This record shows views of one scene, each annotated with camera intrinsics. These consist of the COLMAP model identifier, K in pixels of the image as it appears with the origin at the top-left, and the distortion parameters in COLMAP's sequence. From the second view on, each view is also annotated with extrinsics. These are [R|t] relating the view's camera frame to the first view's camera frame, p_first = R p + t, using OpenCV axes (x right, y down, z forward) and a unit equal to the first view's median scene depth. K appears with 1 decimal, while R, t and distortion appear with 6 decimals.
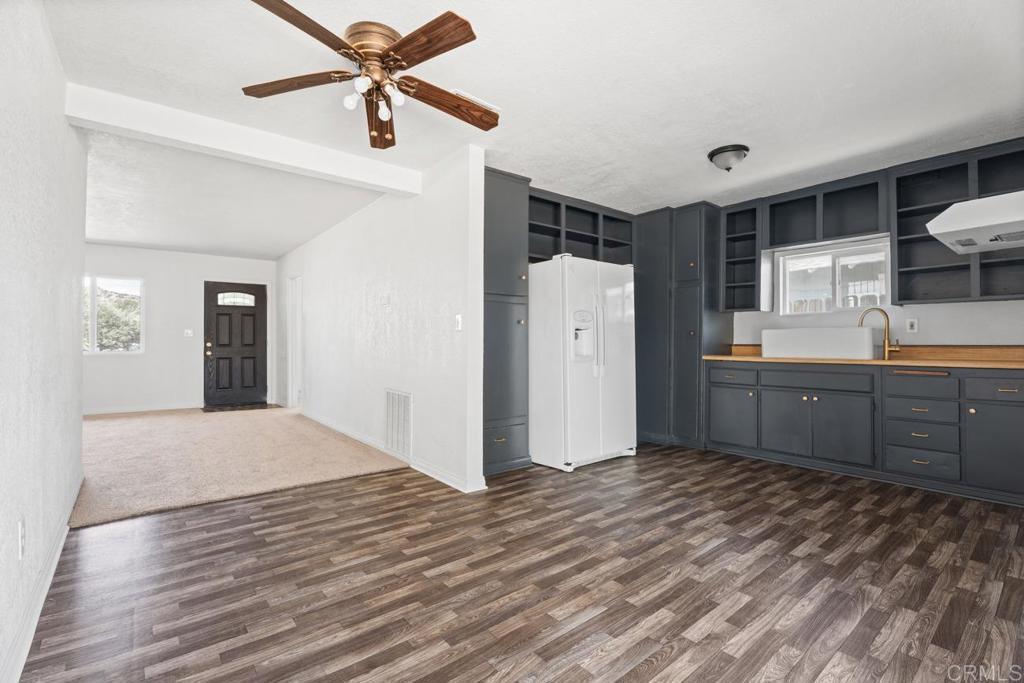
lens RADIAL K [[455.3, 0, 510.2], [0, 455.3, 339.1], [0, 0, 1]] dist [0.000663, -0.003146]
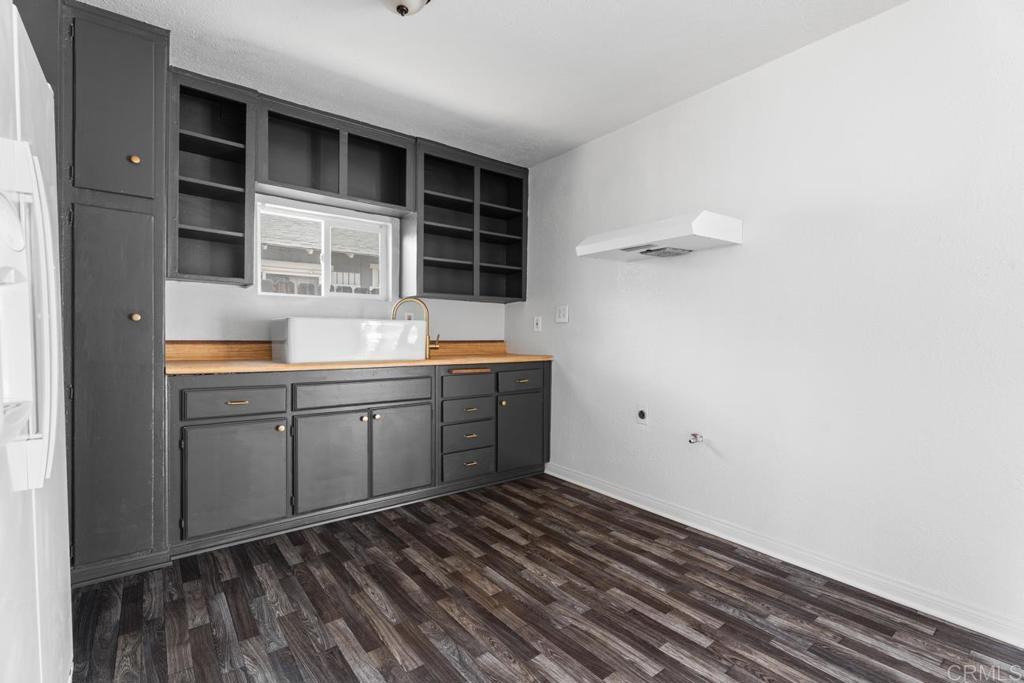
lens RADIAL K [[455.3, 0, 535.8], [0, 455.3, 346.5], [0, 0, 1]] dist [0.000663, -0.003146]
pose [[0.012425, -0.021619, 0.999689, -0.054992], [-0.017171, 0.999614, 0.021831, -0.000135], [-0.999775, -0.017437, 0.012049, 0.907614]]
